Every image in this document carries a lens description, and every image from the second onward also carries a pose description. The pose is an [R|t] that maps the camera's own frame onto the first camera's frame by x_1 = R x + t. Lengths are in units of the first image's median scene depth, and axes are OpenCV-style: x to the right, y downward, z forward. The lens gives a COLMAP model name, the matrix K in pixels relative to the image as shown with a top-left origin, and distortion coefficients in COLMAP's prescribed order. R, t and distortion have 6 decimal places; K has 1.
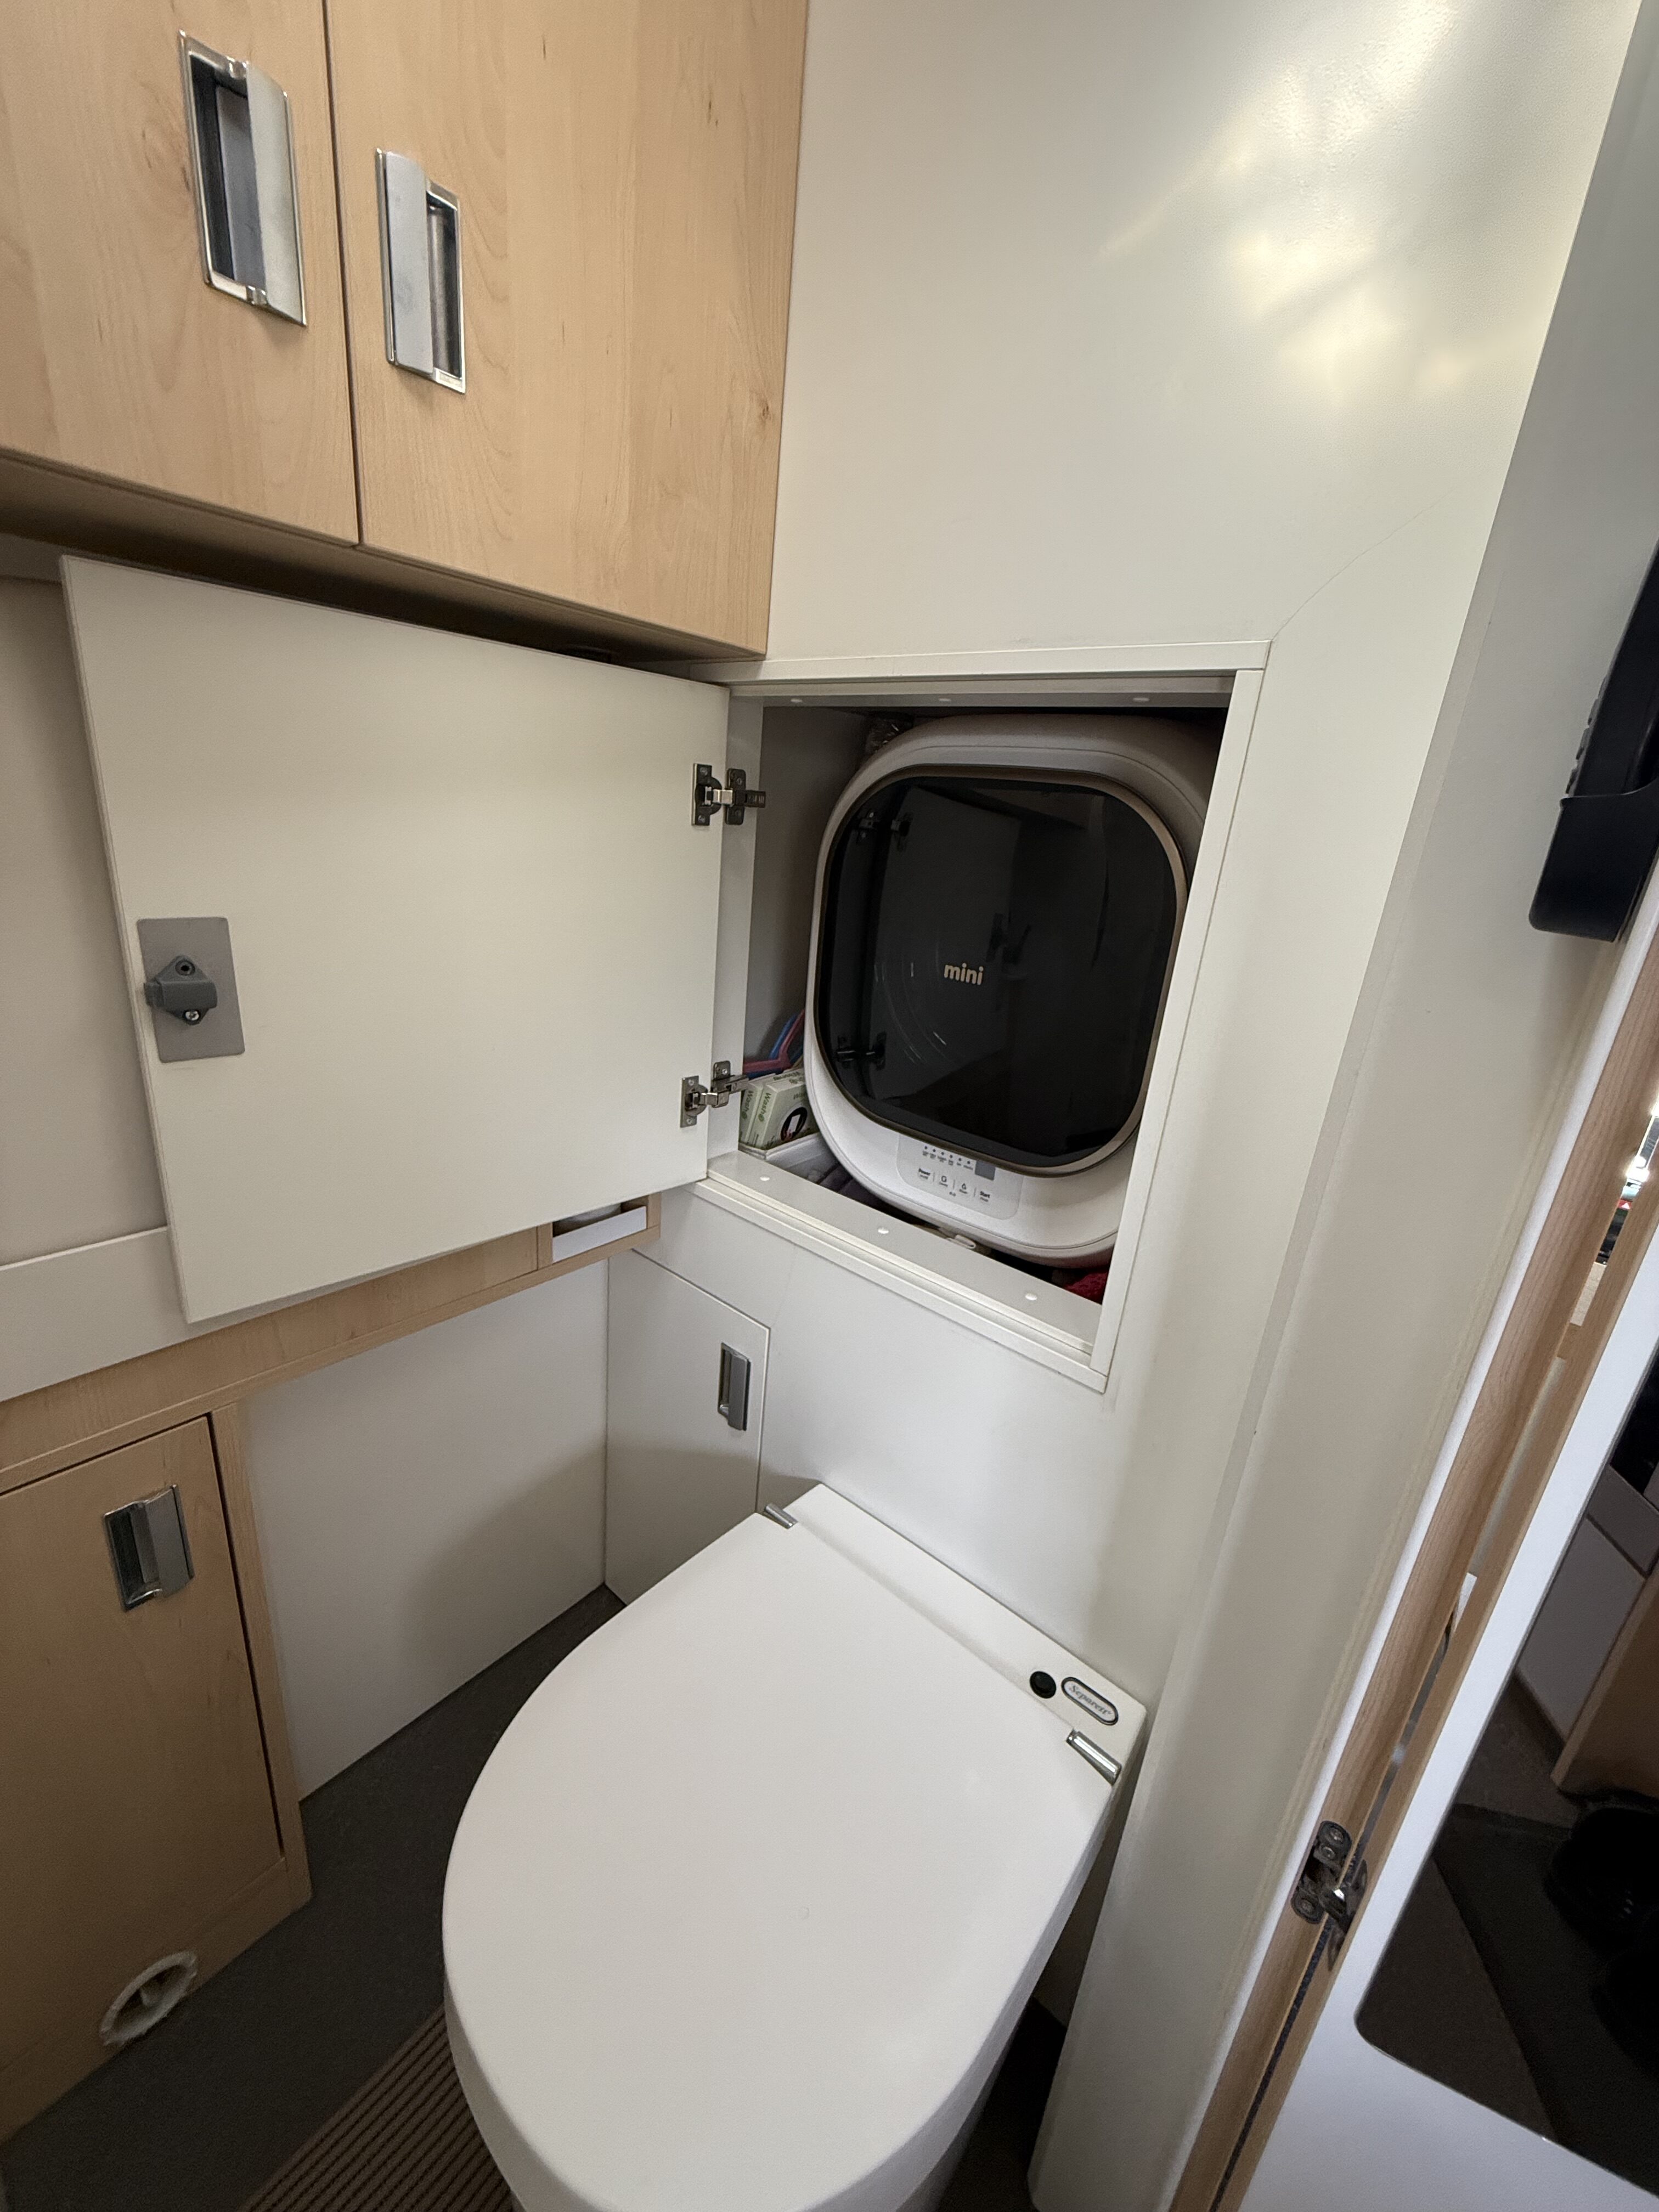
lens RADIAL K [[867.3, 0, 818.0], [0, 867.3, 1088.2], [0, 0, 1]] dist [-0.017869, 0.004483]
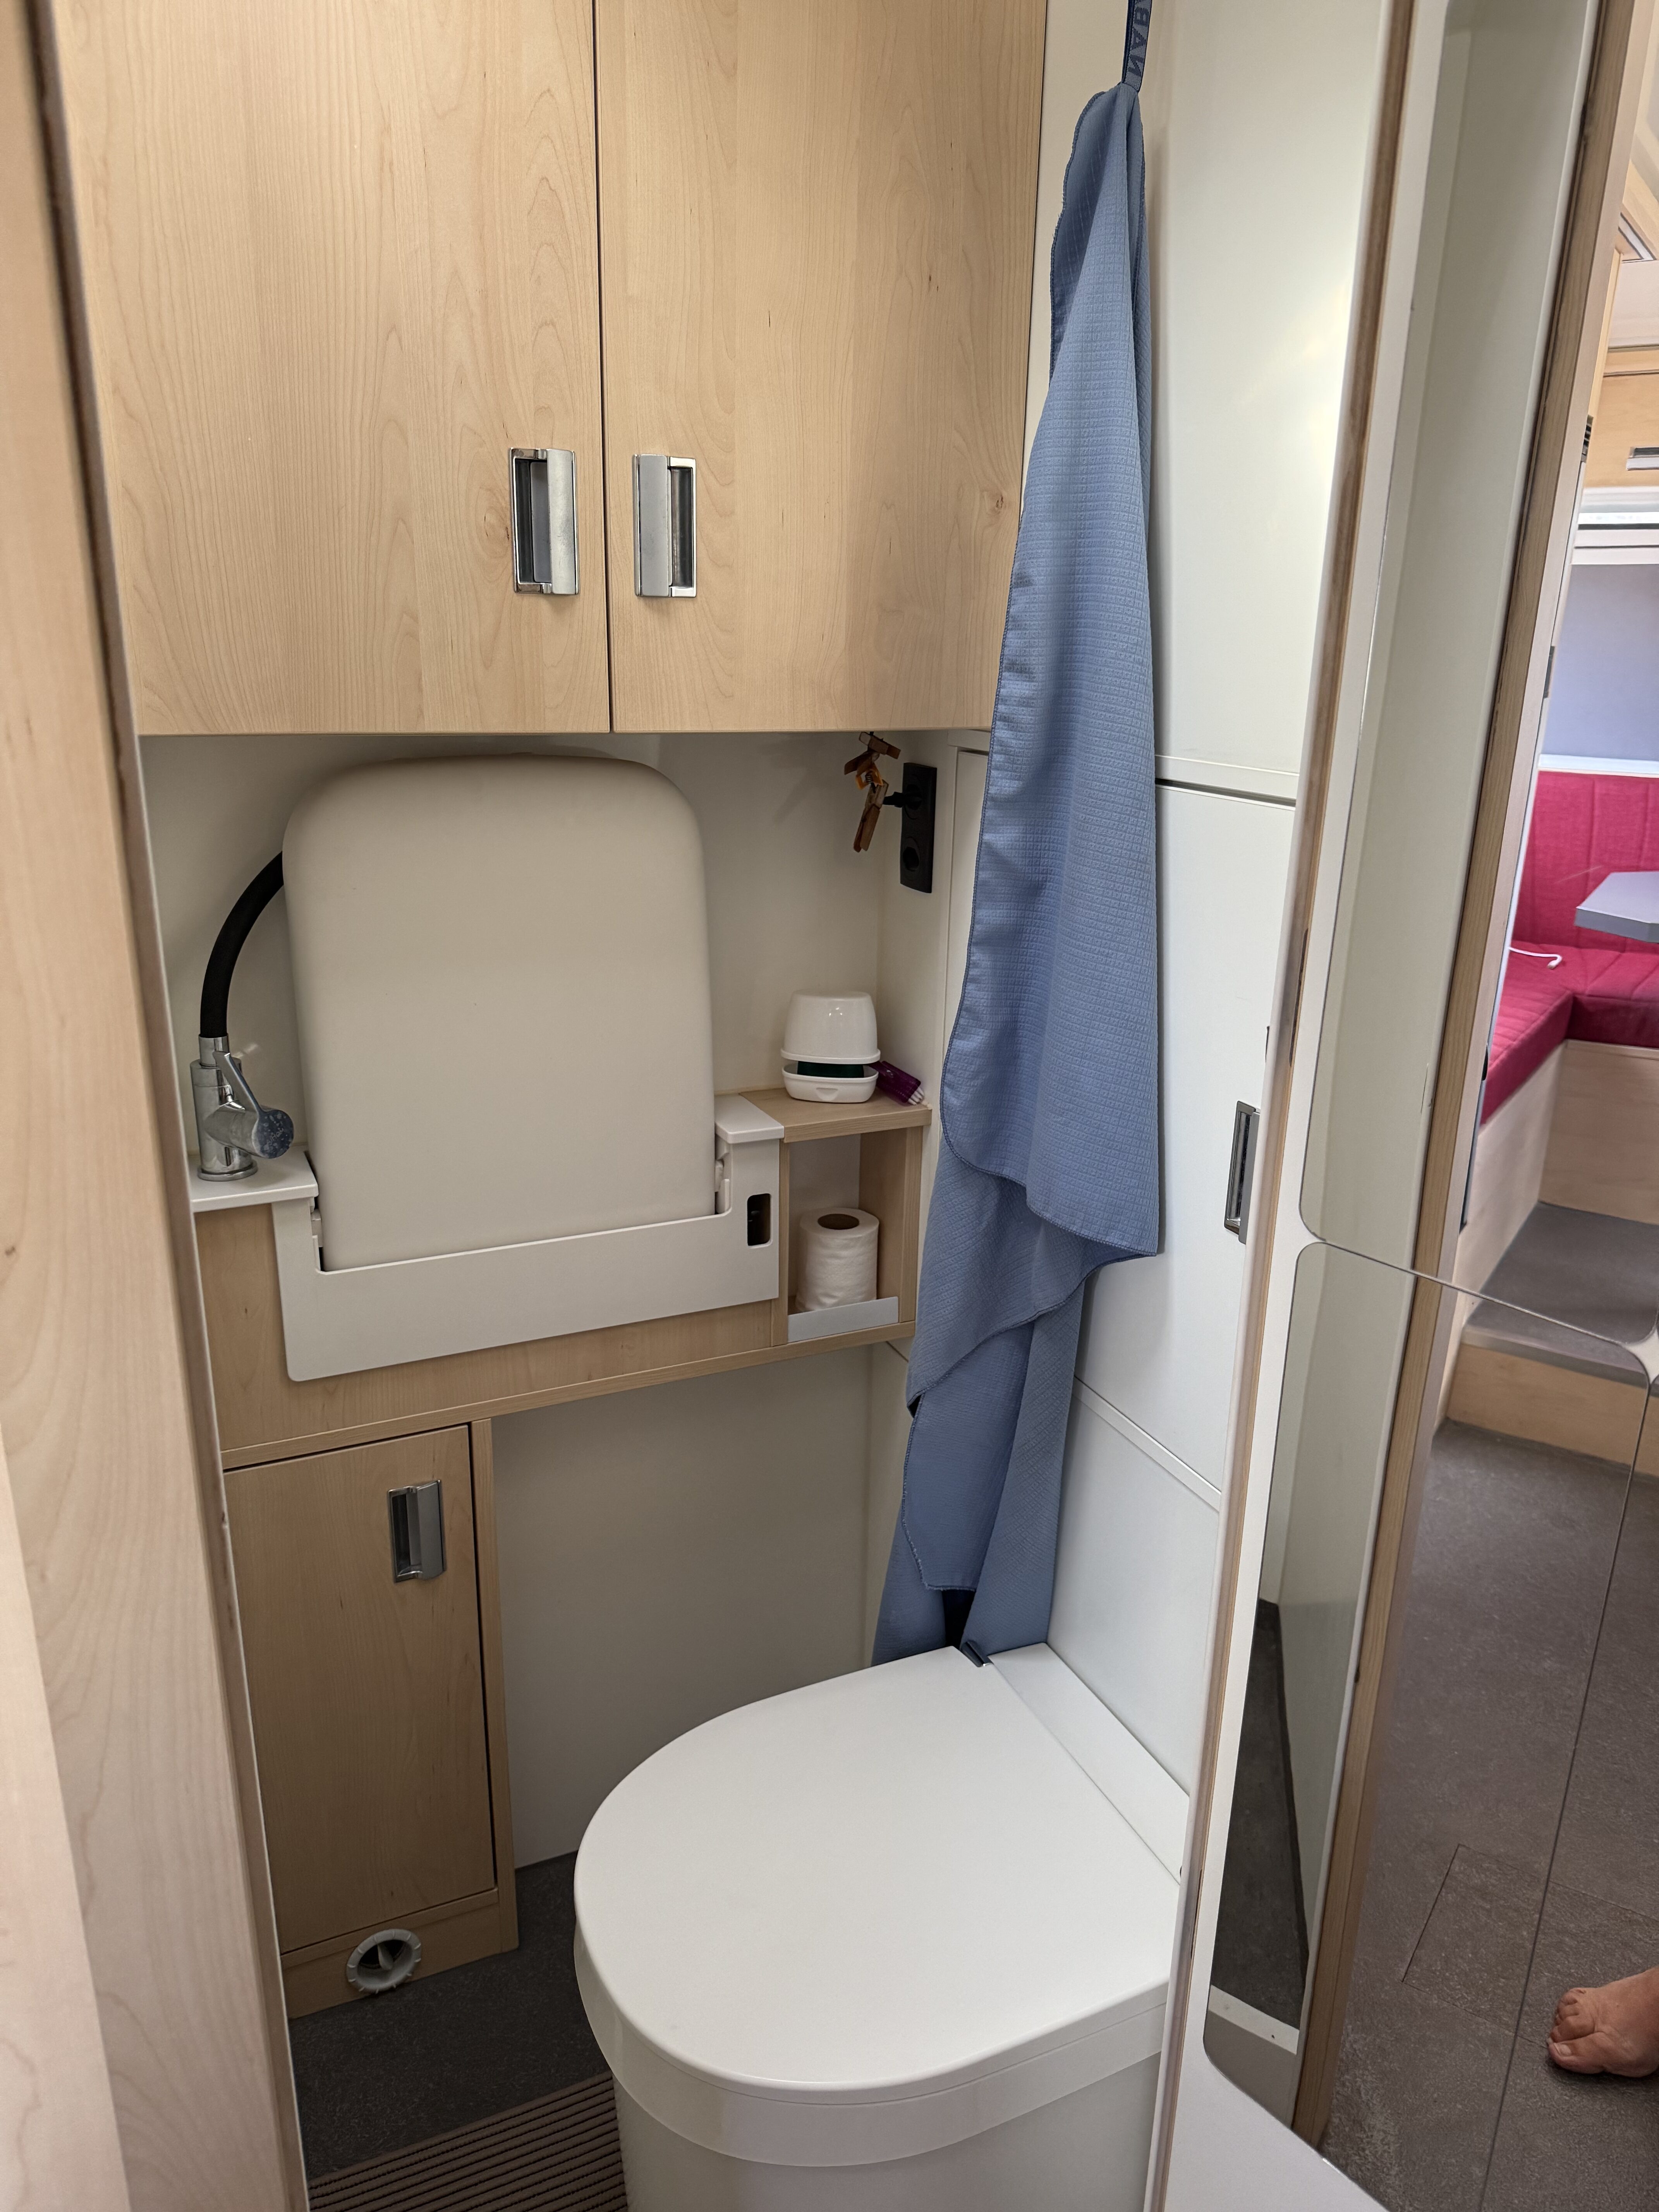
lens RADIAL K [[1561.4, 0, 829.5], [0, 1561.4, 1106.0], [0, 0, 1]] dist [-0.000975, -0.002328]
pose [[0.905450, 0.074187, -0.417920, 0.743144], [-0.077481, 0.996952, 0.009108, -0.125627], [0.417322, 0.024134, 0.908438, -0.920479]]
